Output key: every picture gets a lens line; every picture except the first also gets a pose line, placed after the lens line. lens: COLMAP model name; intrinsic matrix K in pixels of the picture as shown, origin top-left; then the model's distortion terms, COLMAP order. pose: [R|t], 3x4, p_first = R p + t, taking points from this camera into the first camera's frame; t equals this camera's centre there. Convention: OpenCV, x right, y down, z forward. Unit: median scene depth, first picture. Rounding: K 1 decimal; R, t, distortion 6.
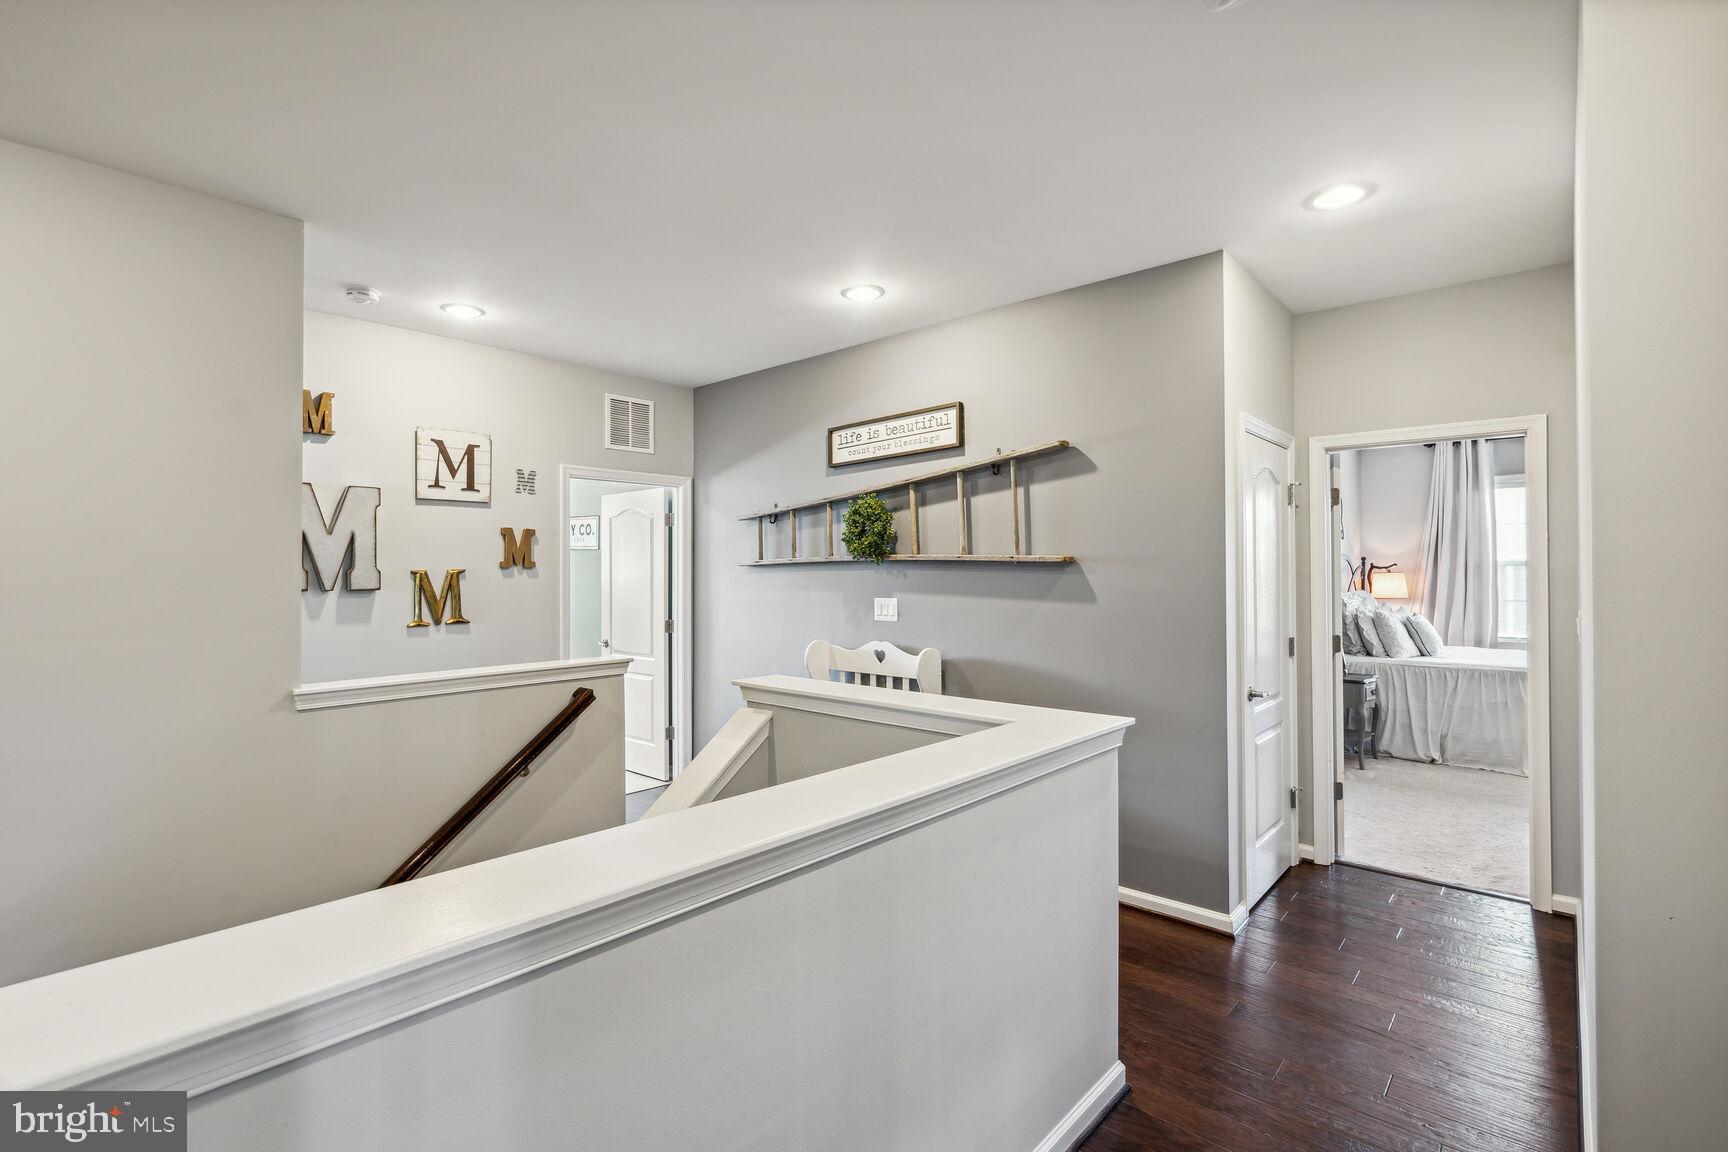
lens RADIAL K [[779.8, 0, 887.6], [0, 779.8, 572.3], [0, 0, 1]] dist [0.026553, -0.000012]
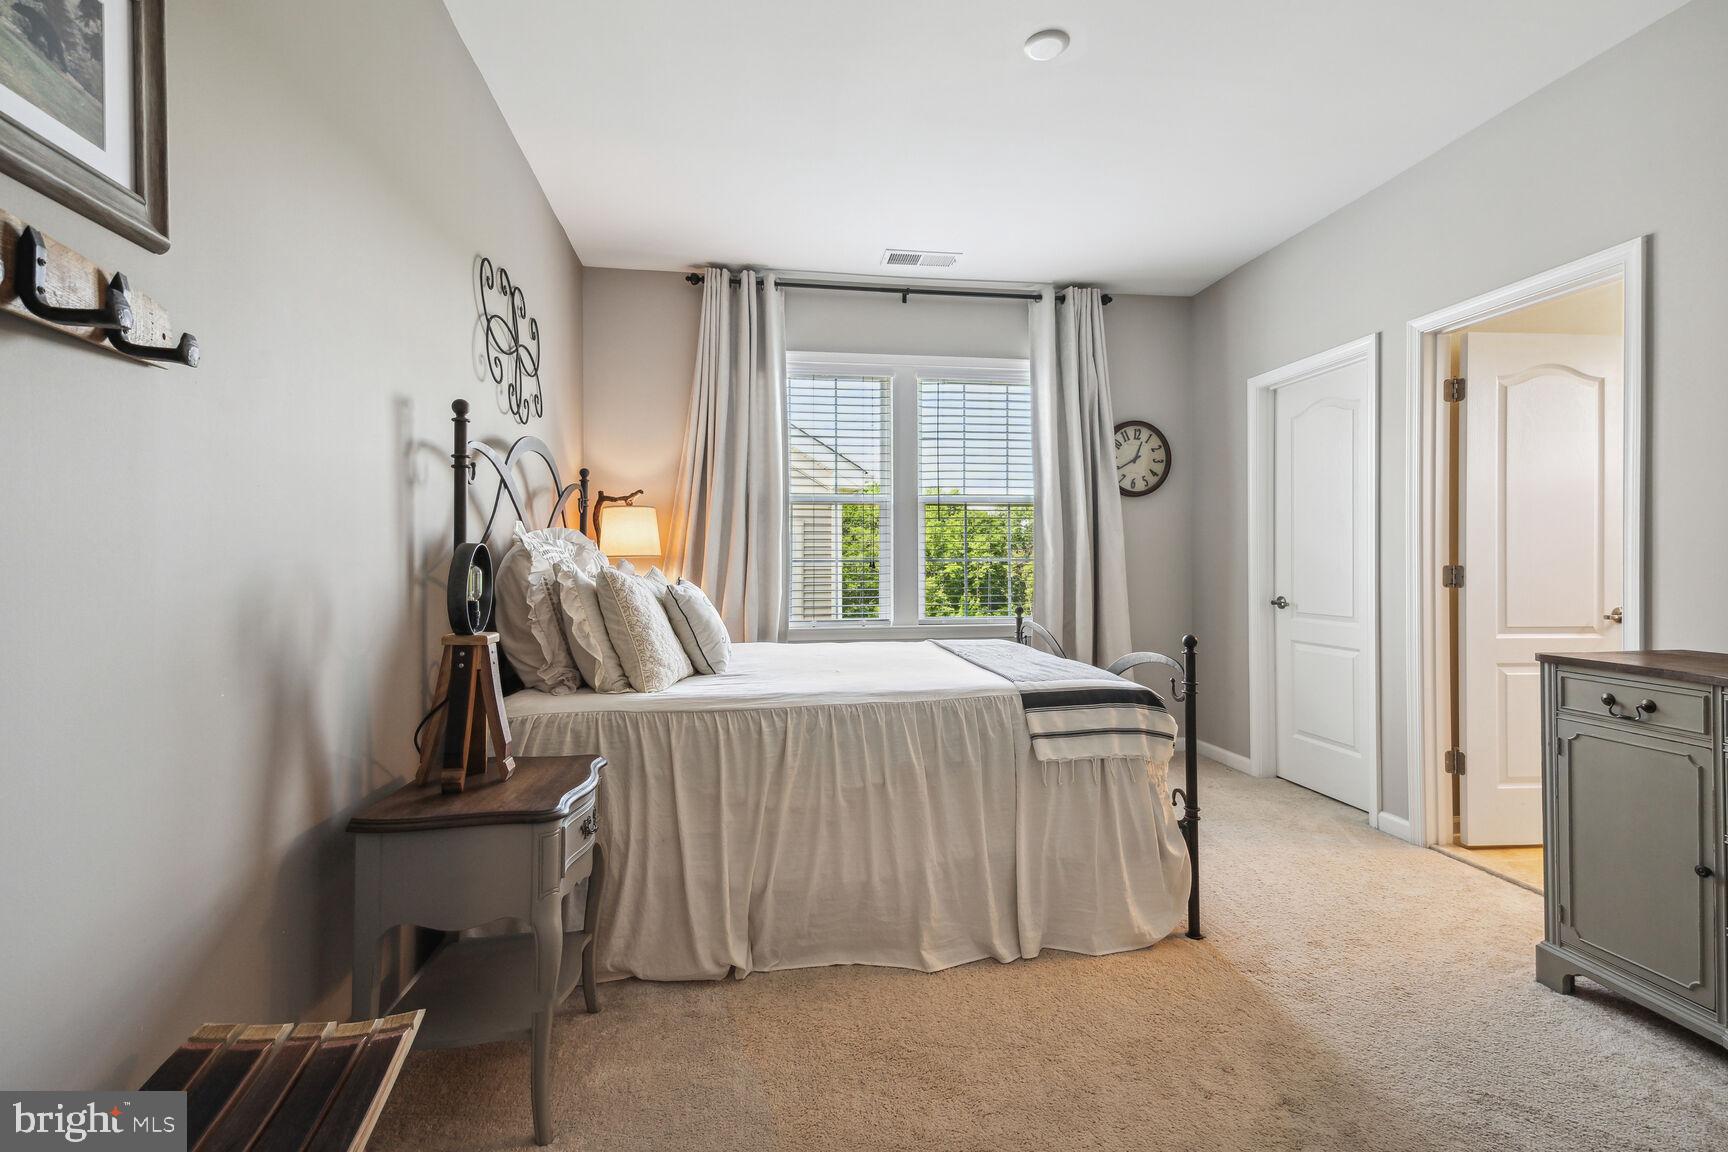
lens RADIAL K [[779.8, 0, 887.6], [0, 779.8, 572.3], [0, 0, 1]] dist [0.026553, -0.000012]
pose [[0.628236, 0.000938, 0.778022, 0.414760], [-0.008972, 0.999942, 0.006039, 0.046586], [-0.777971, -0.010774, 0.628208, 0.659317]]
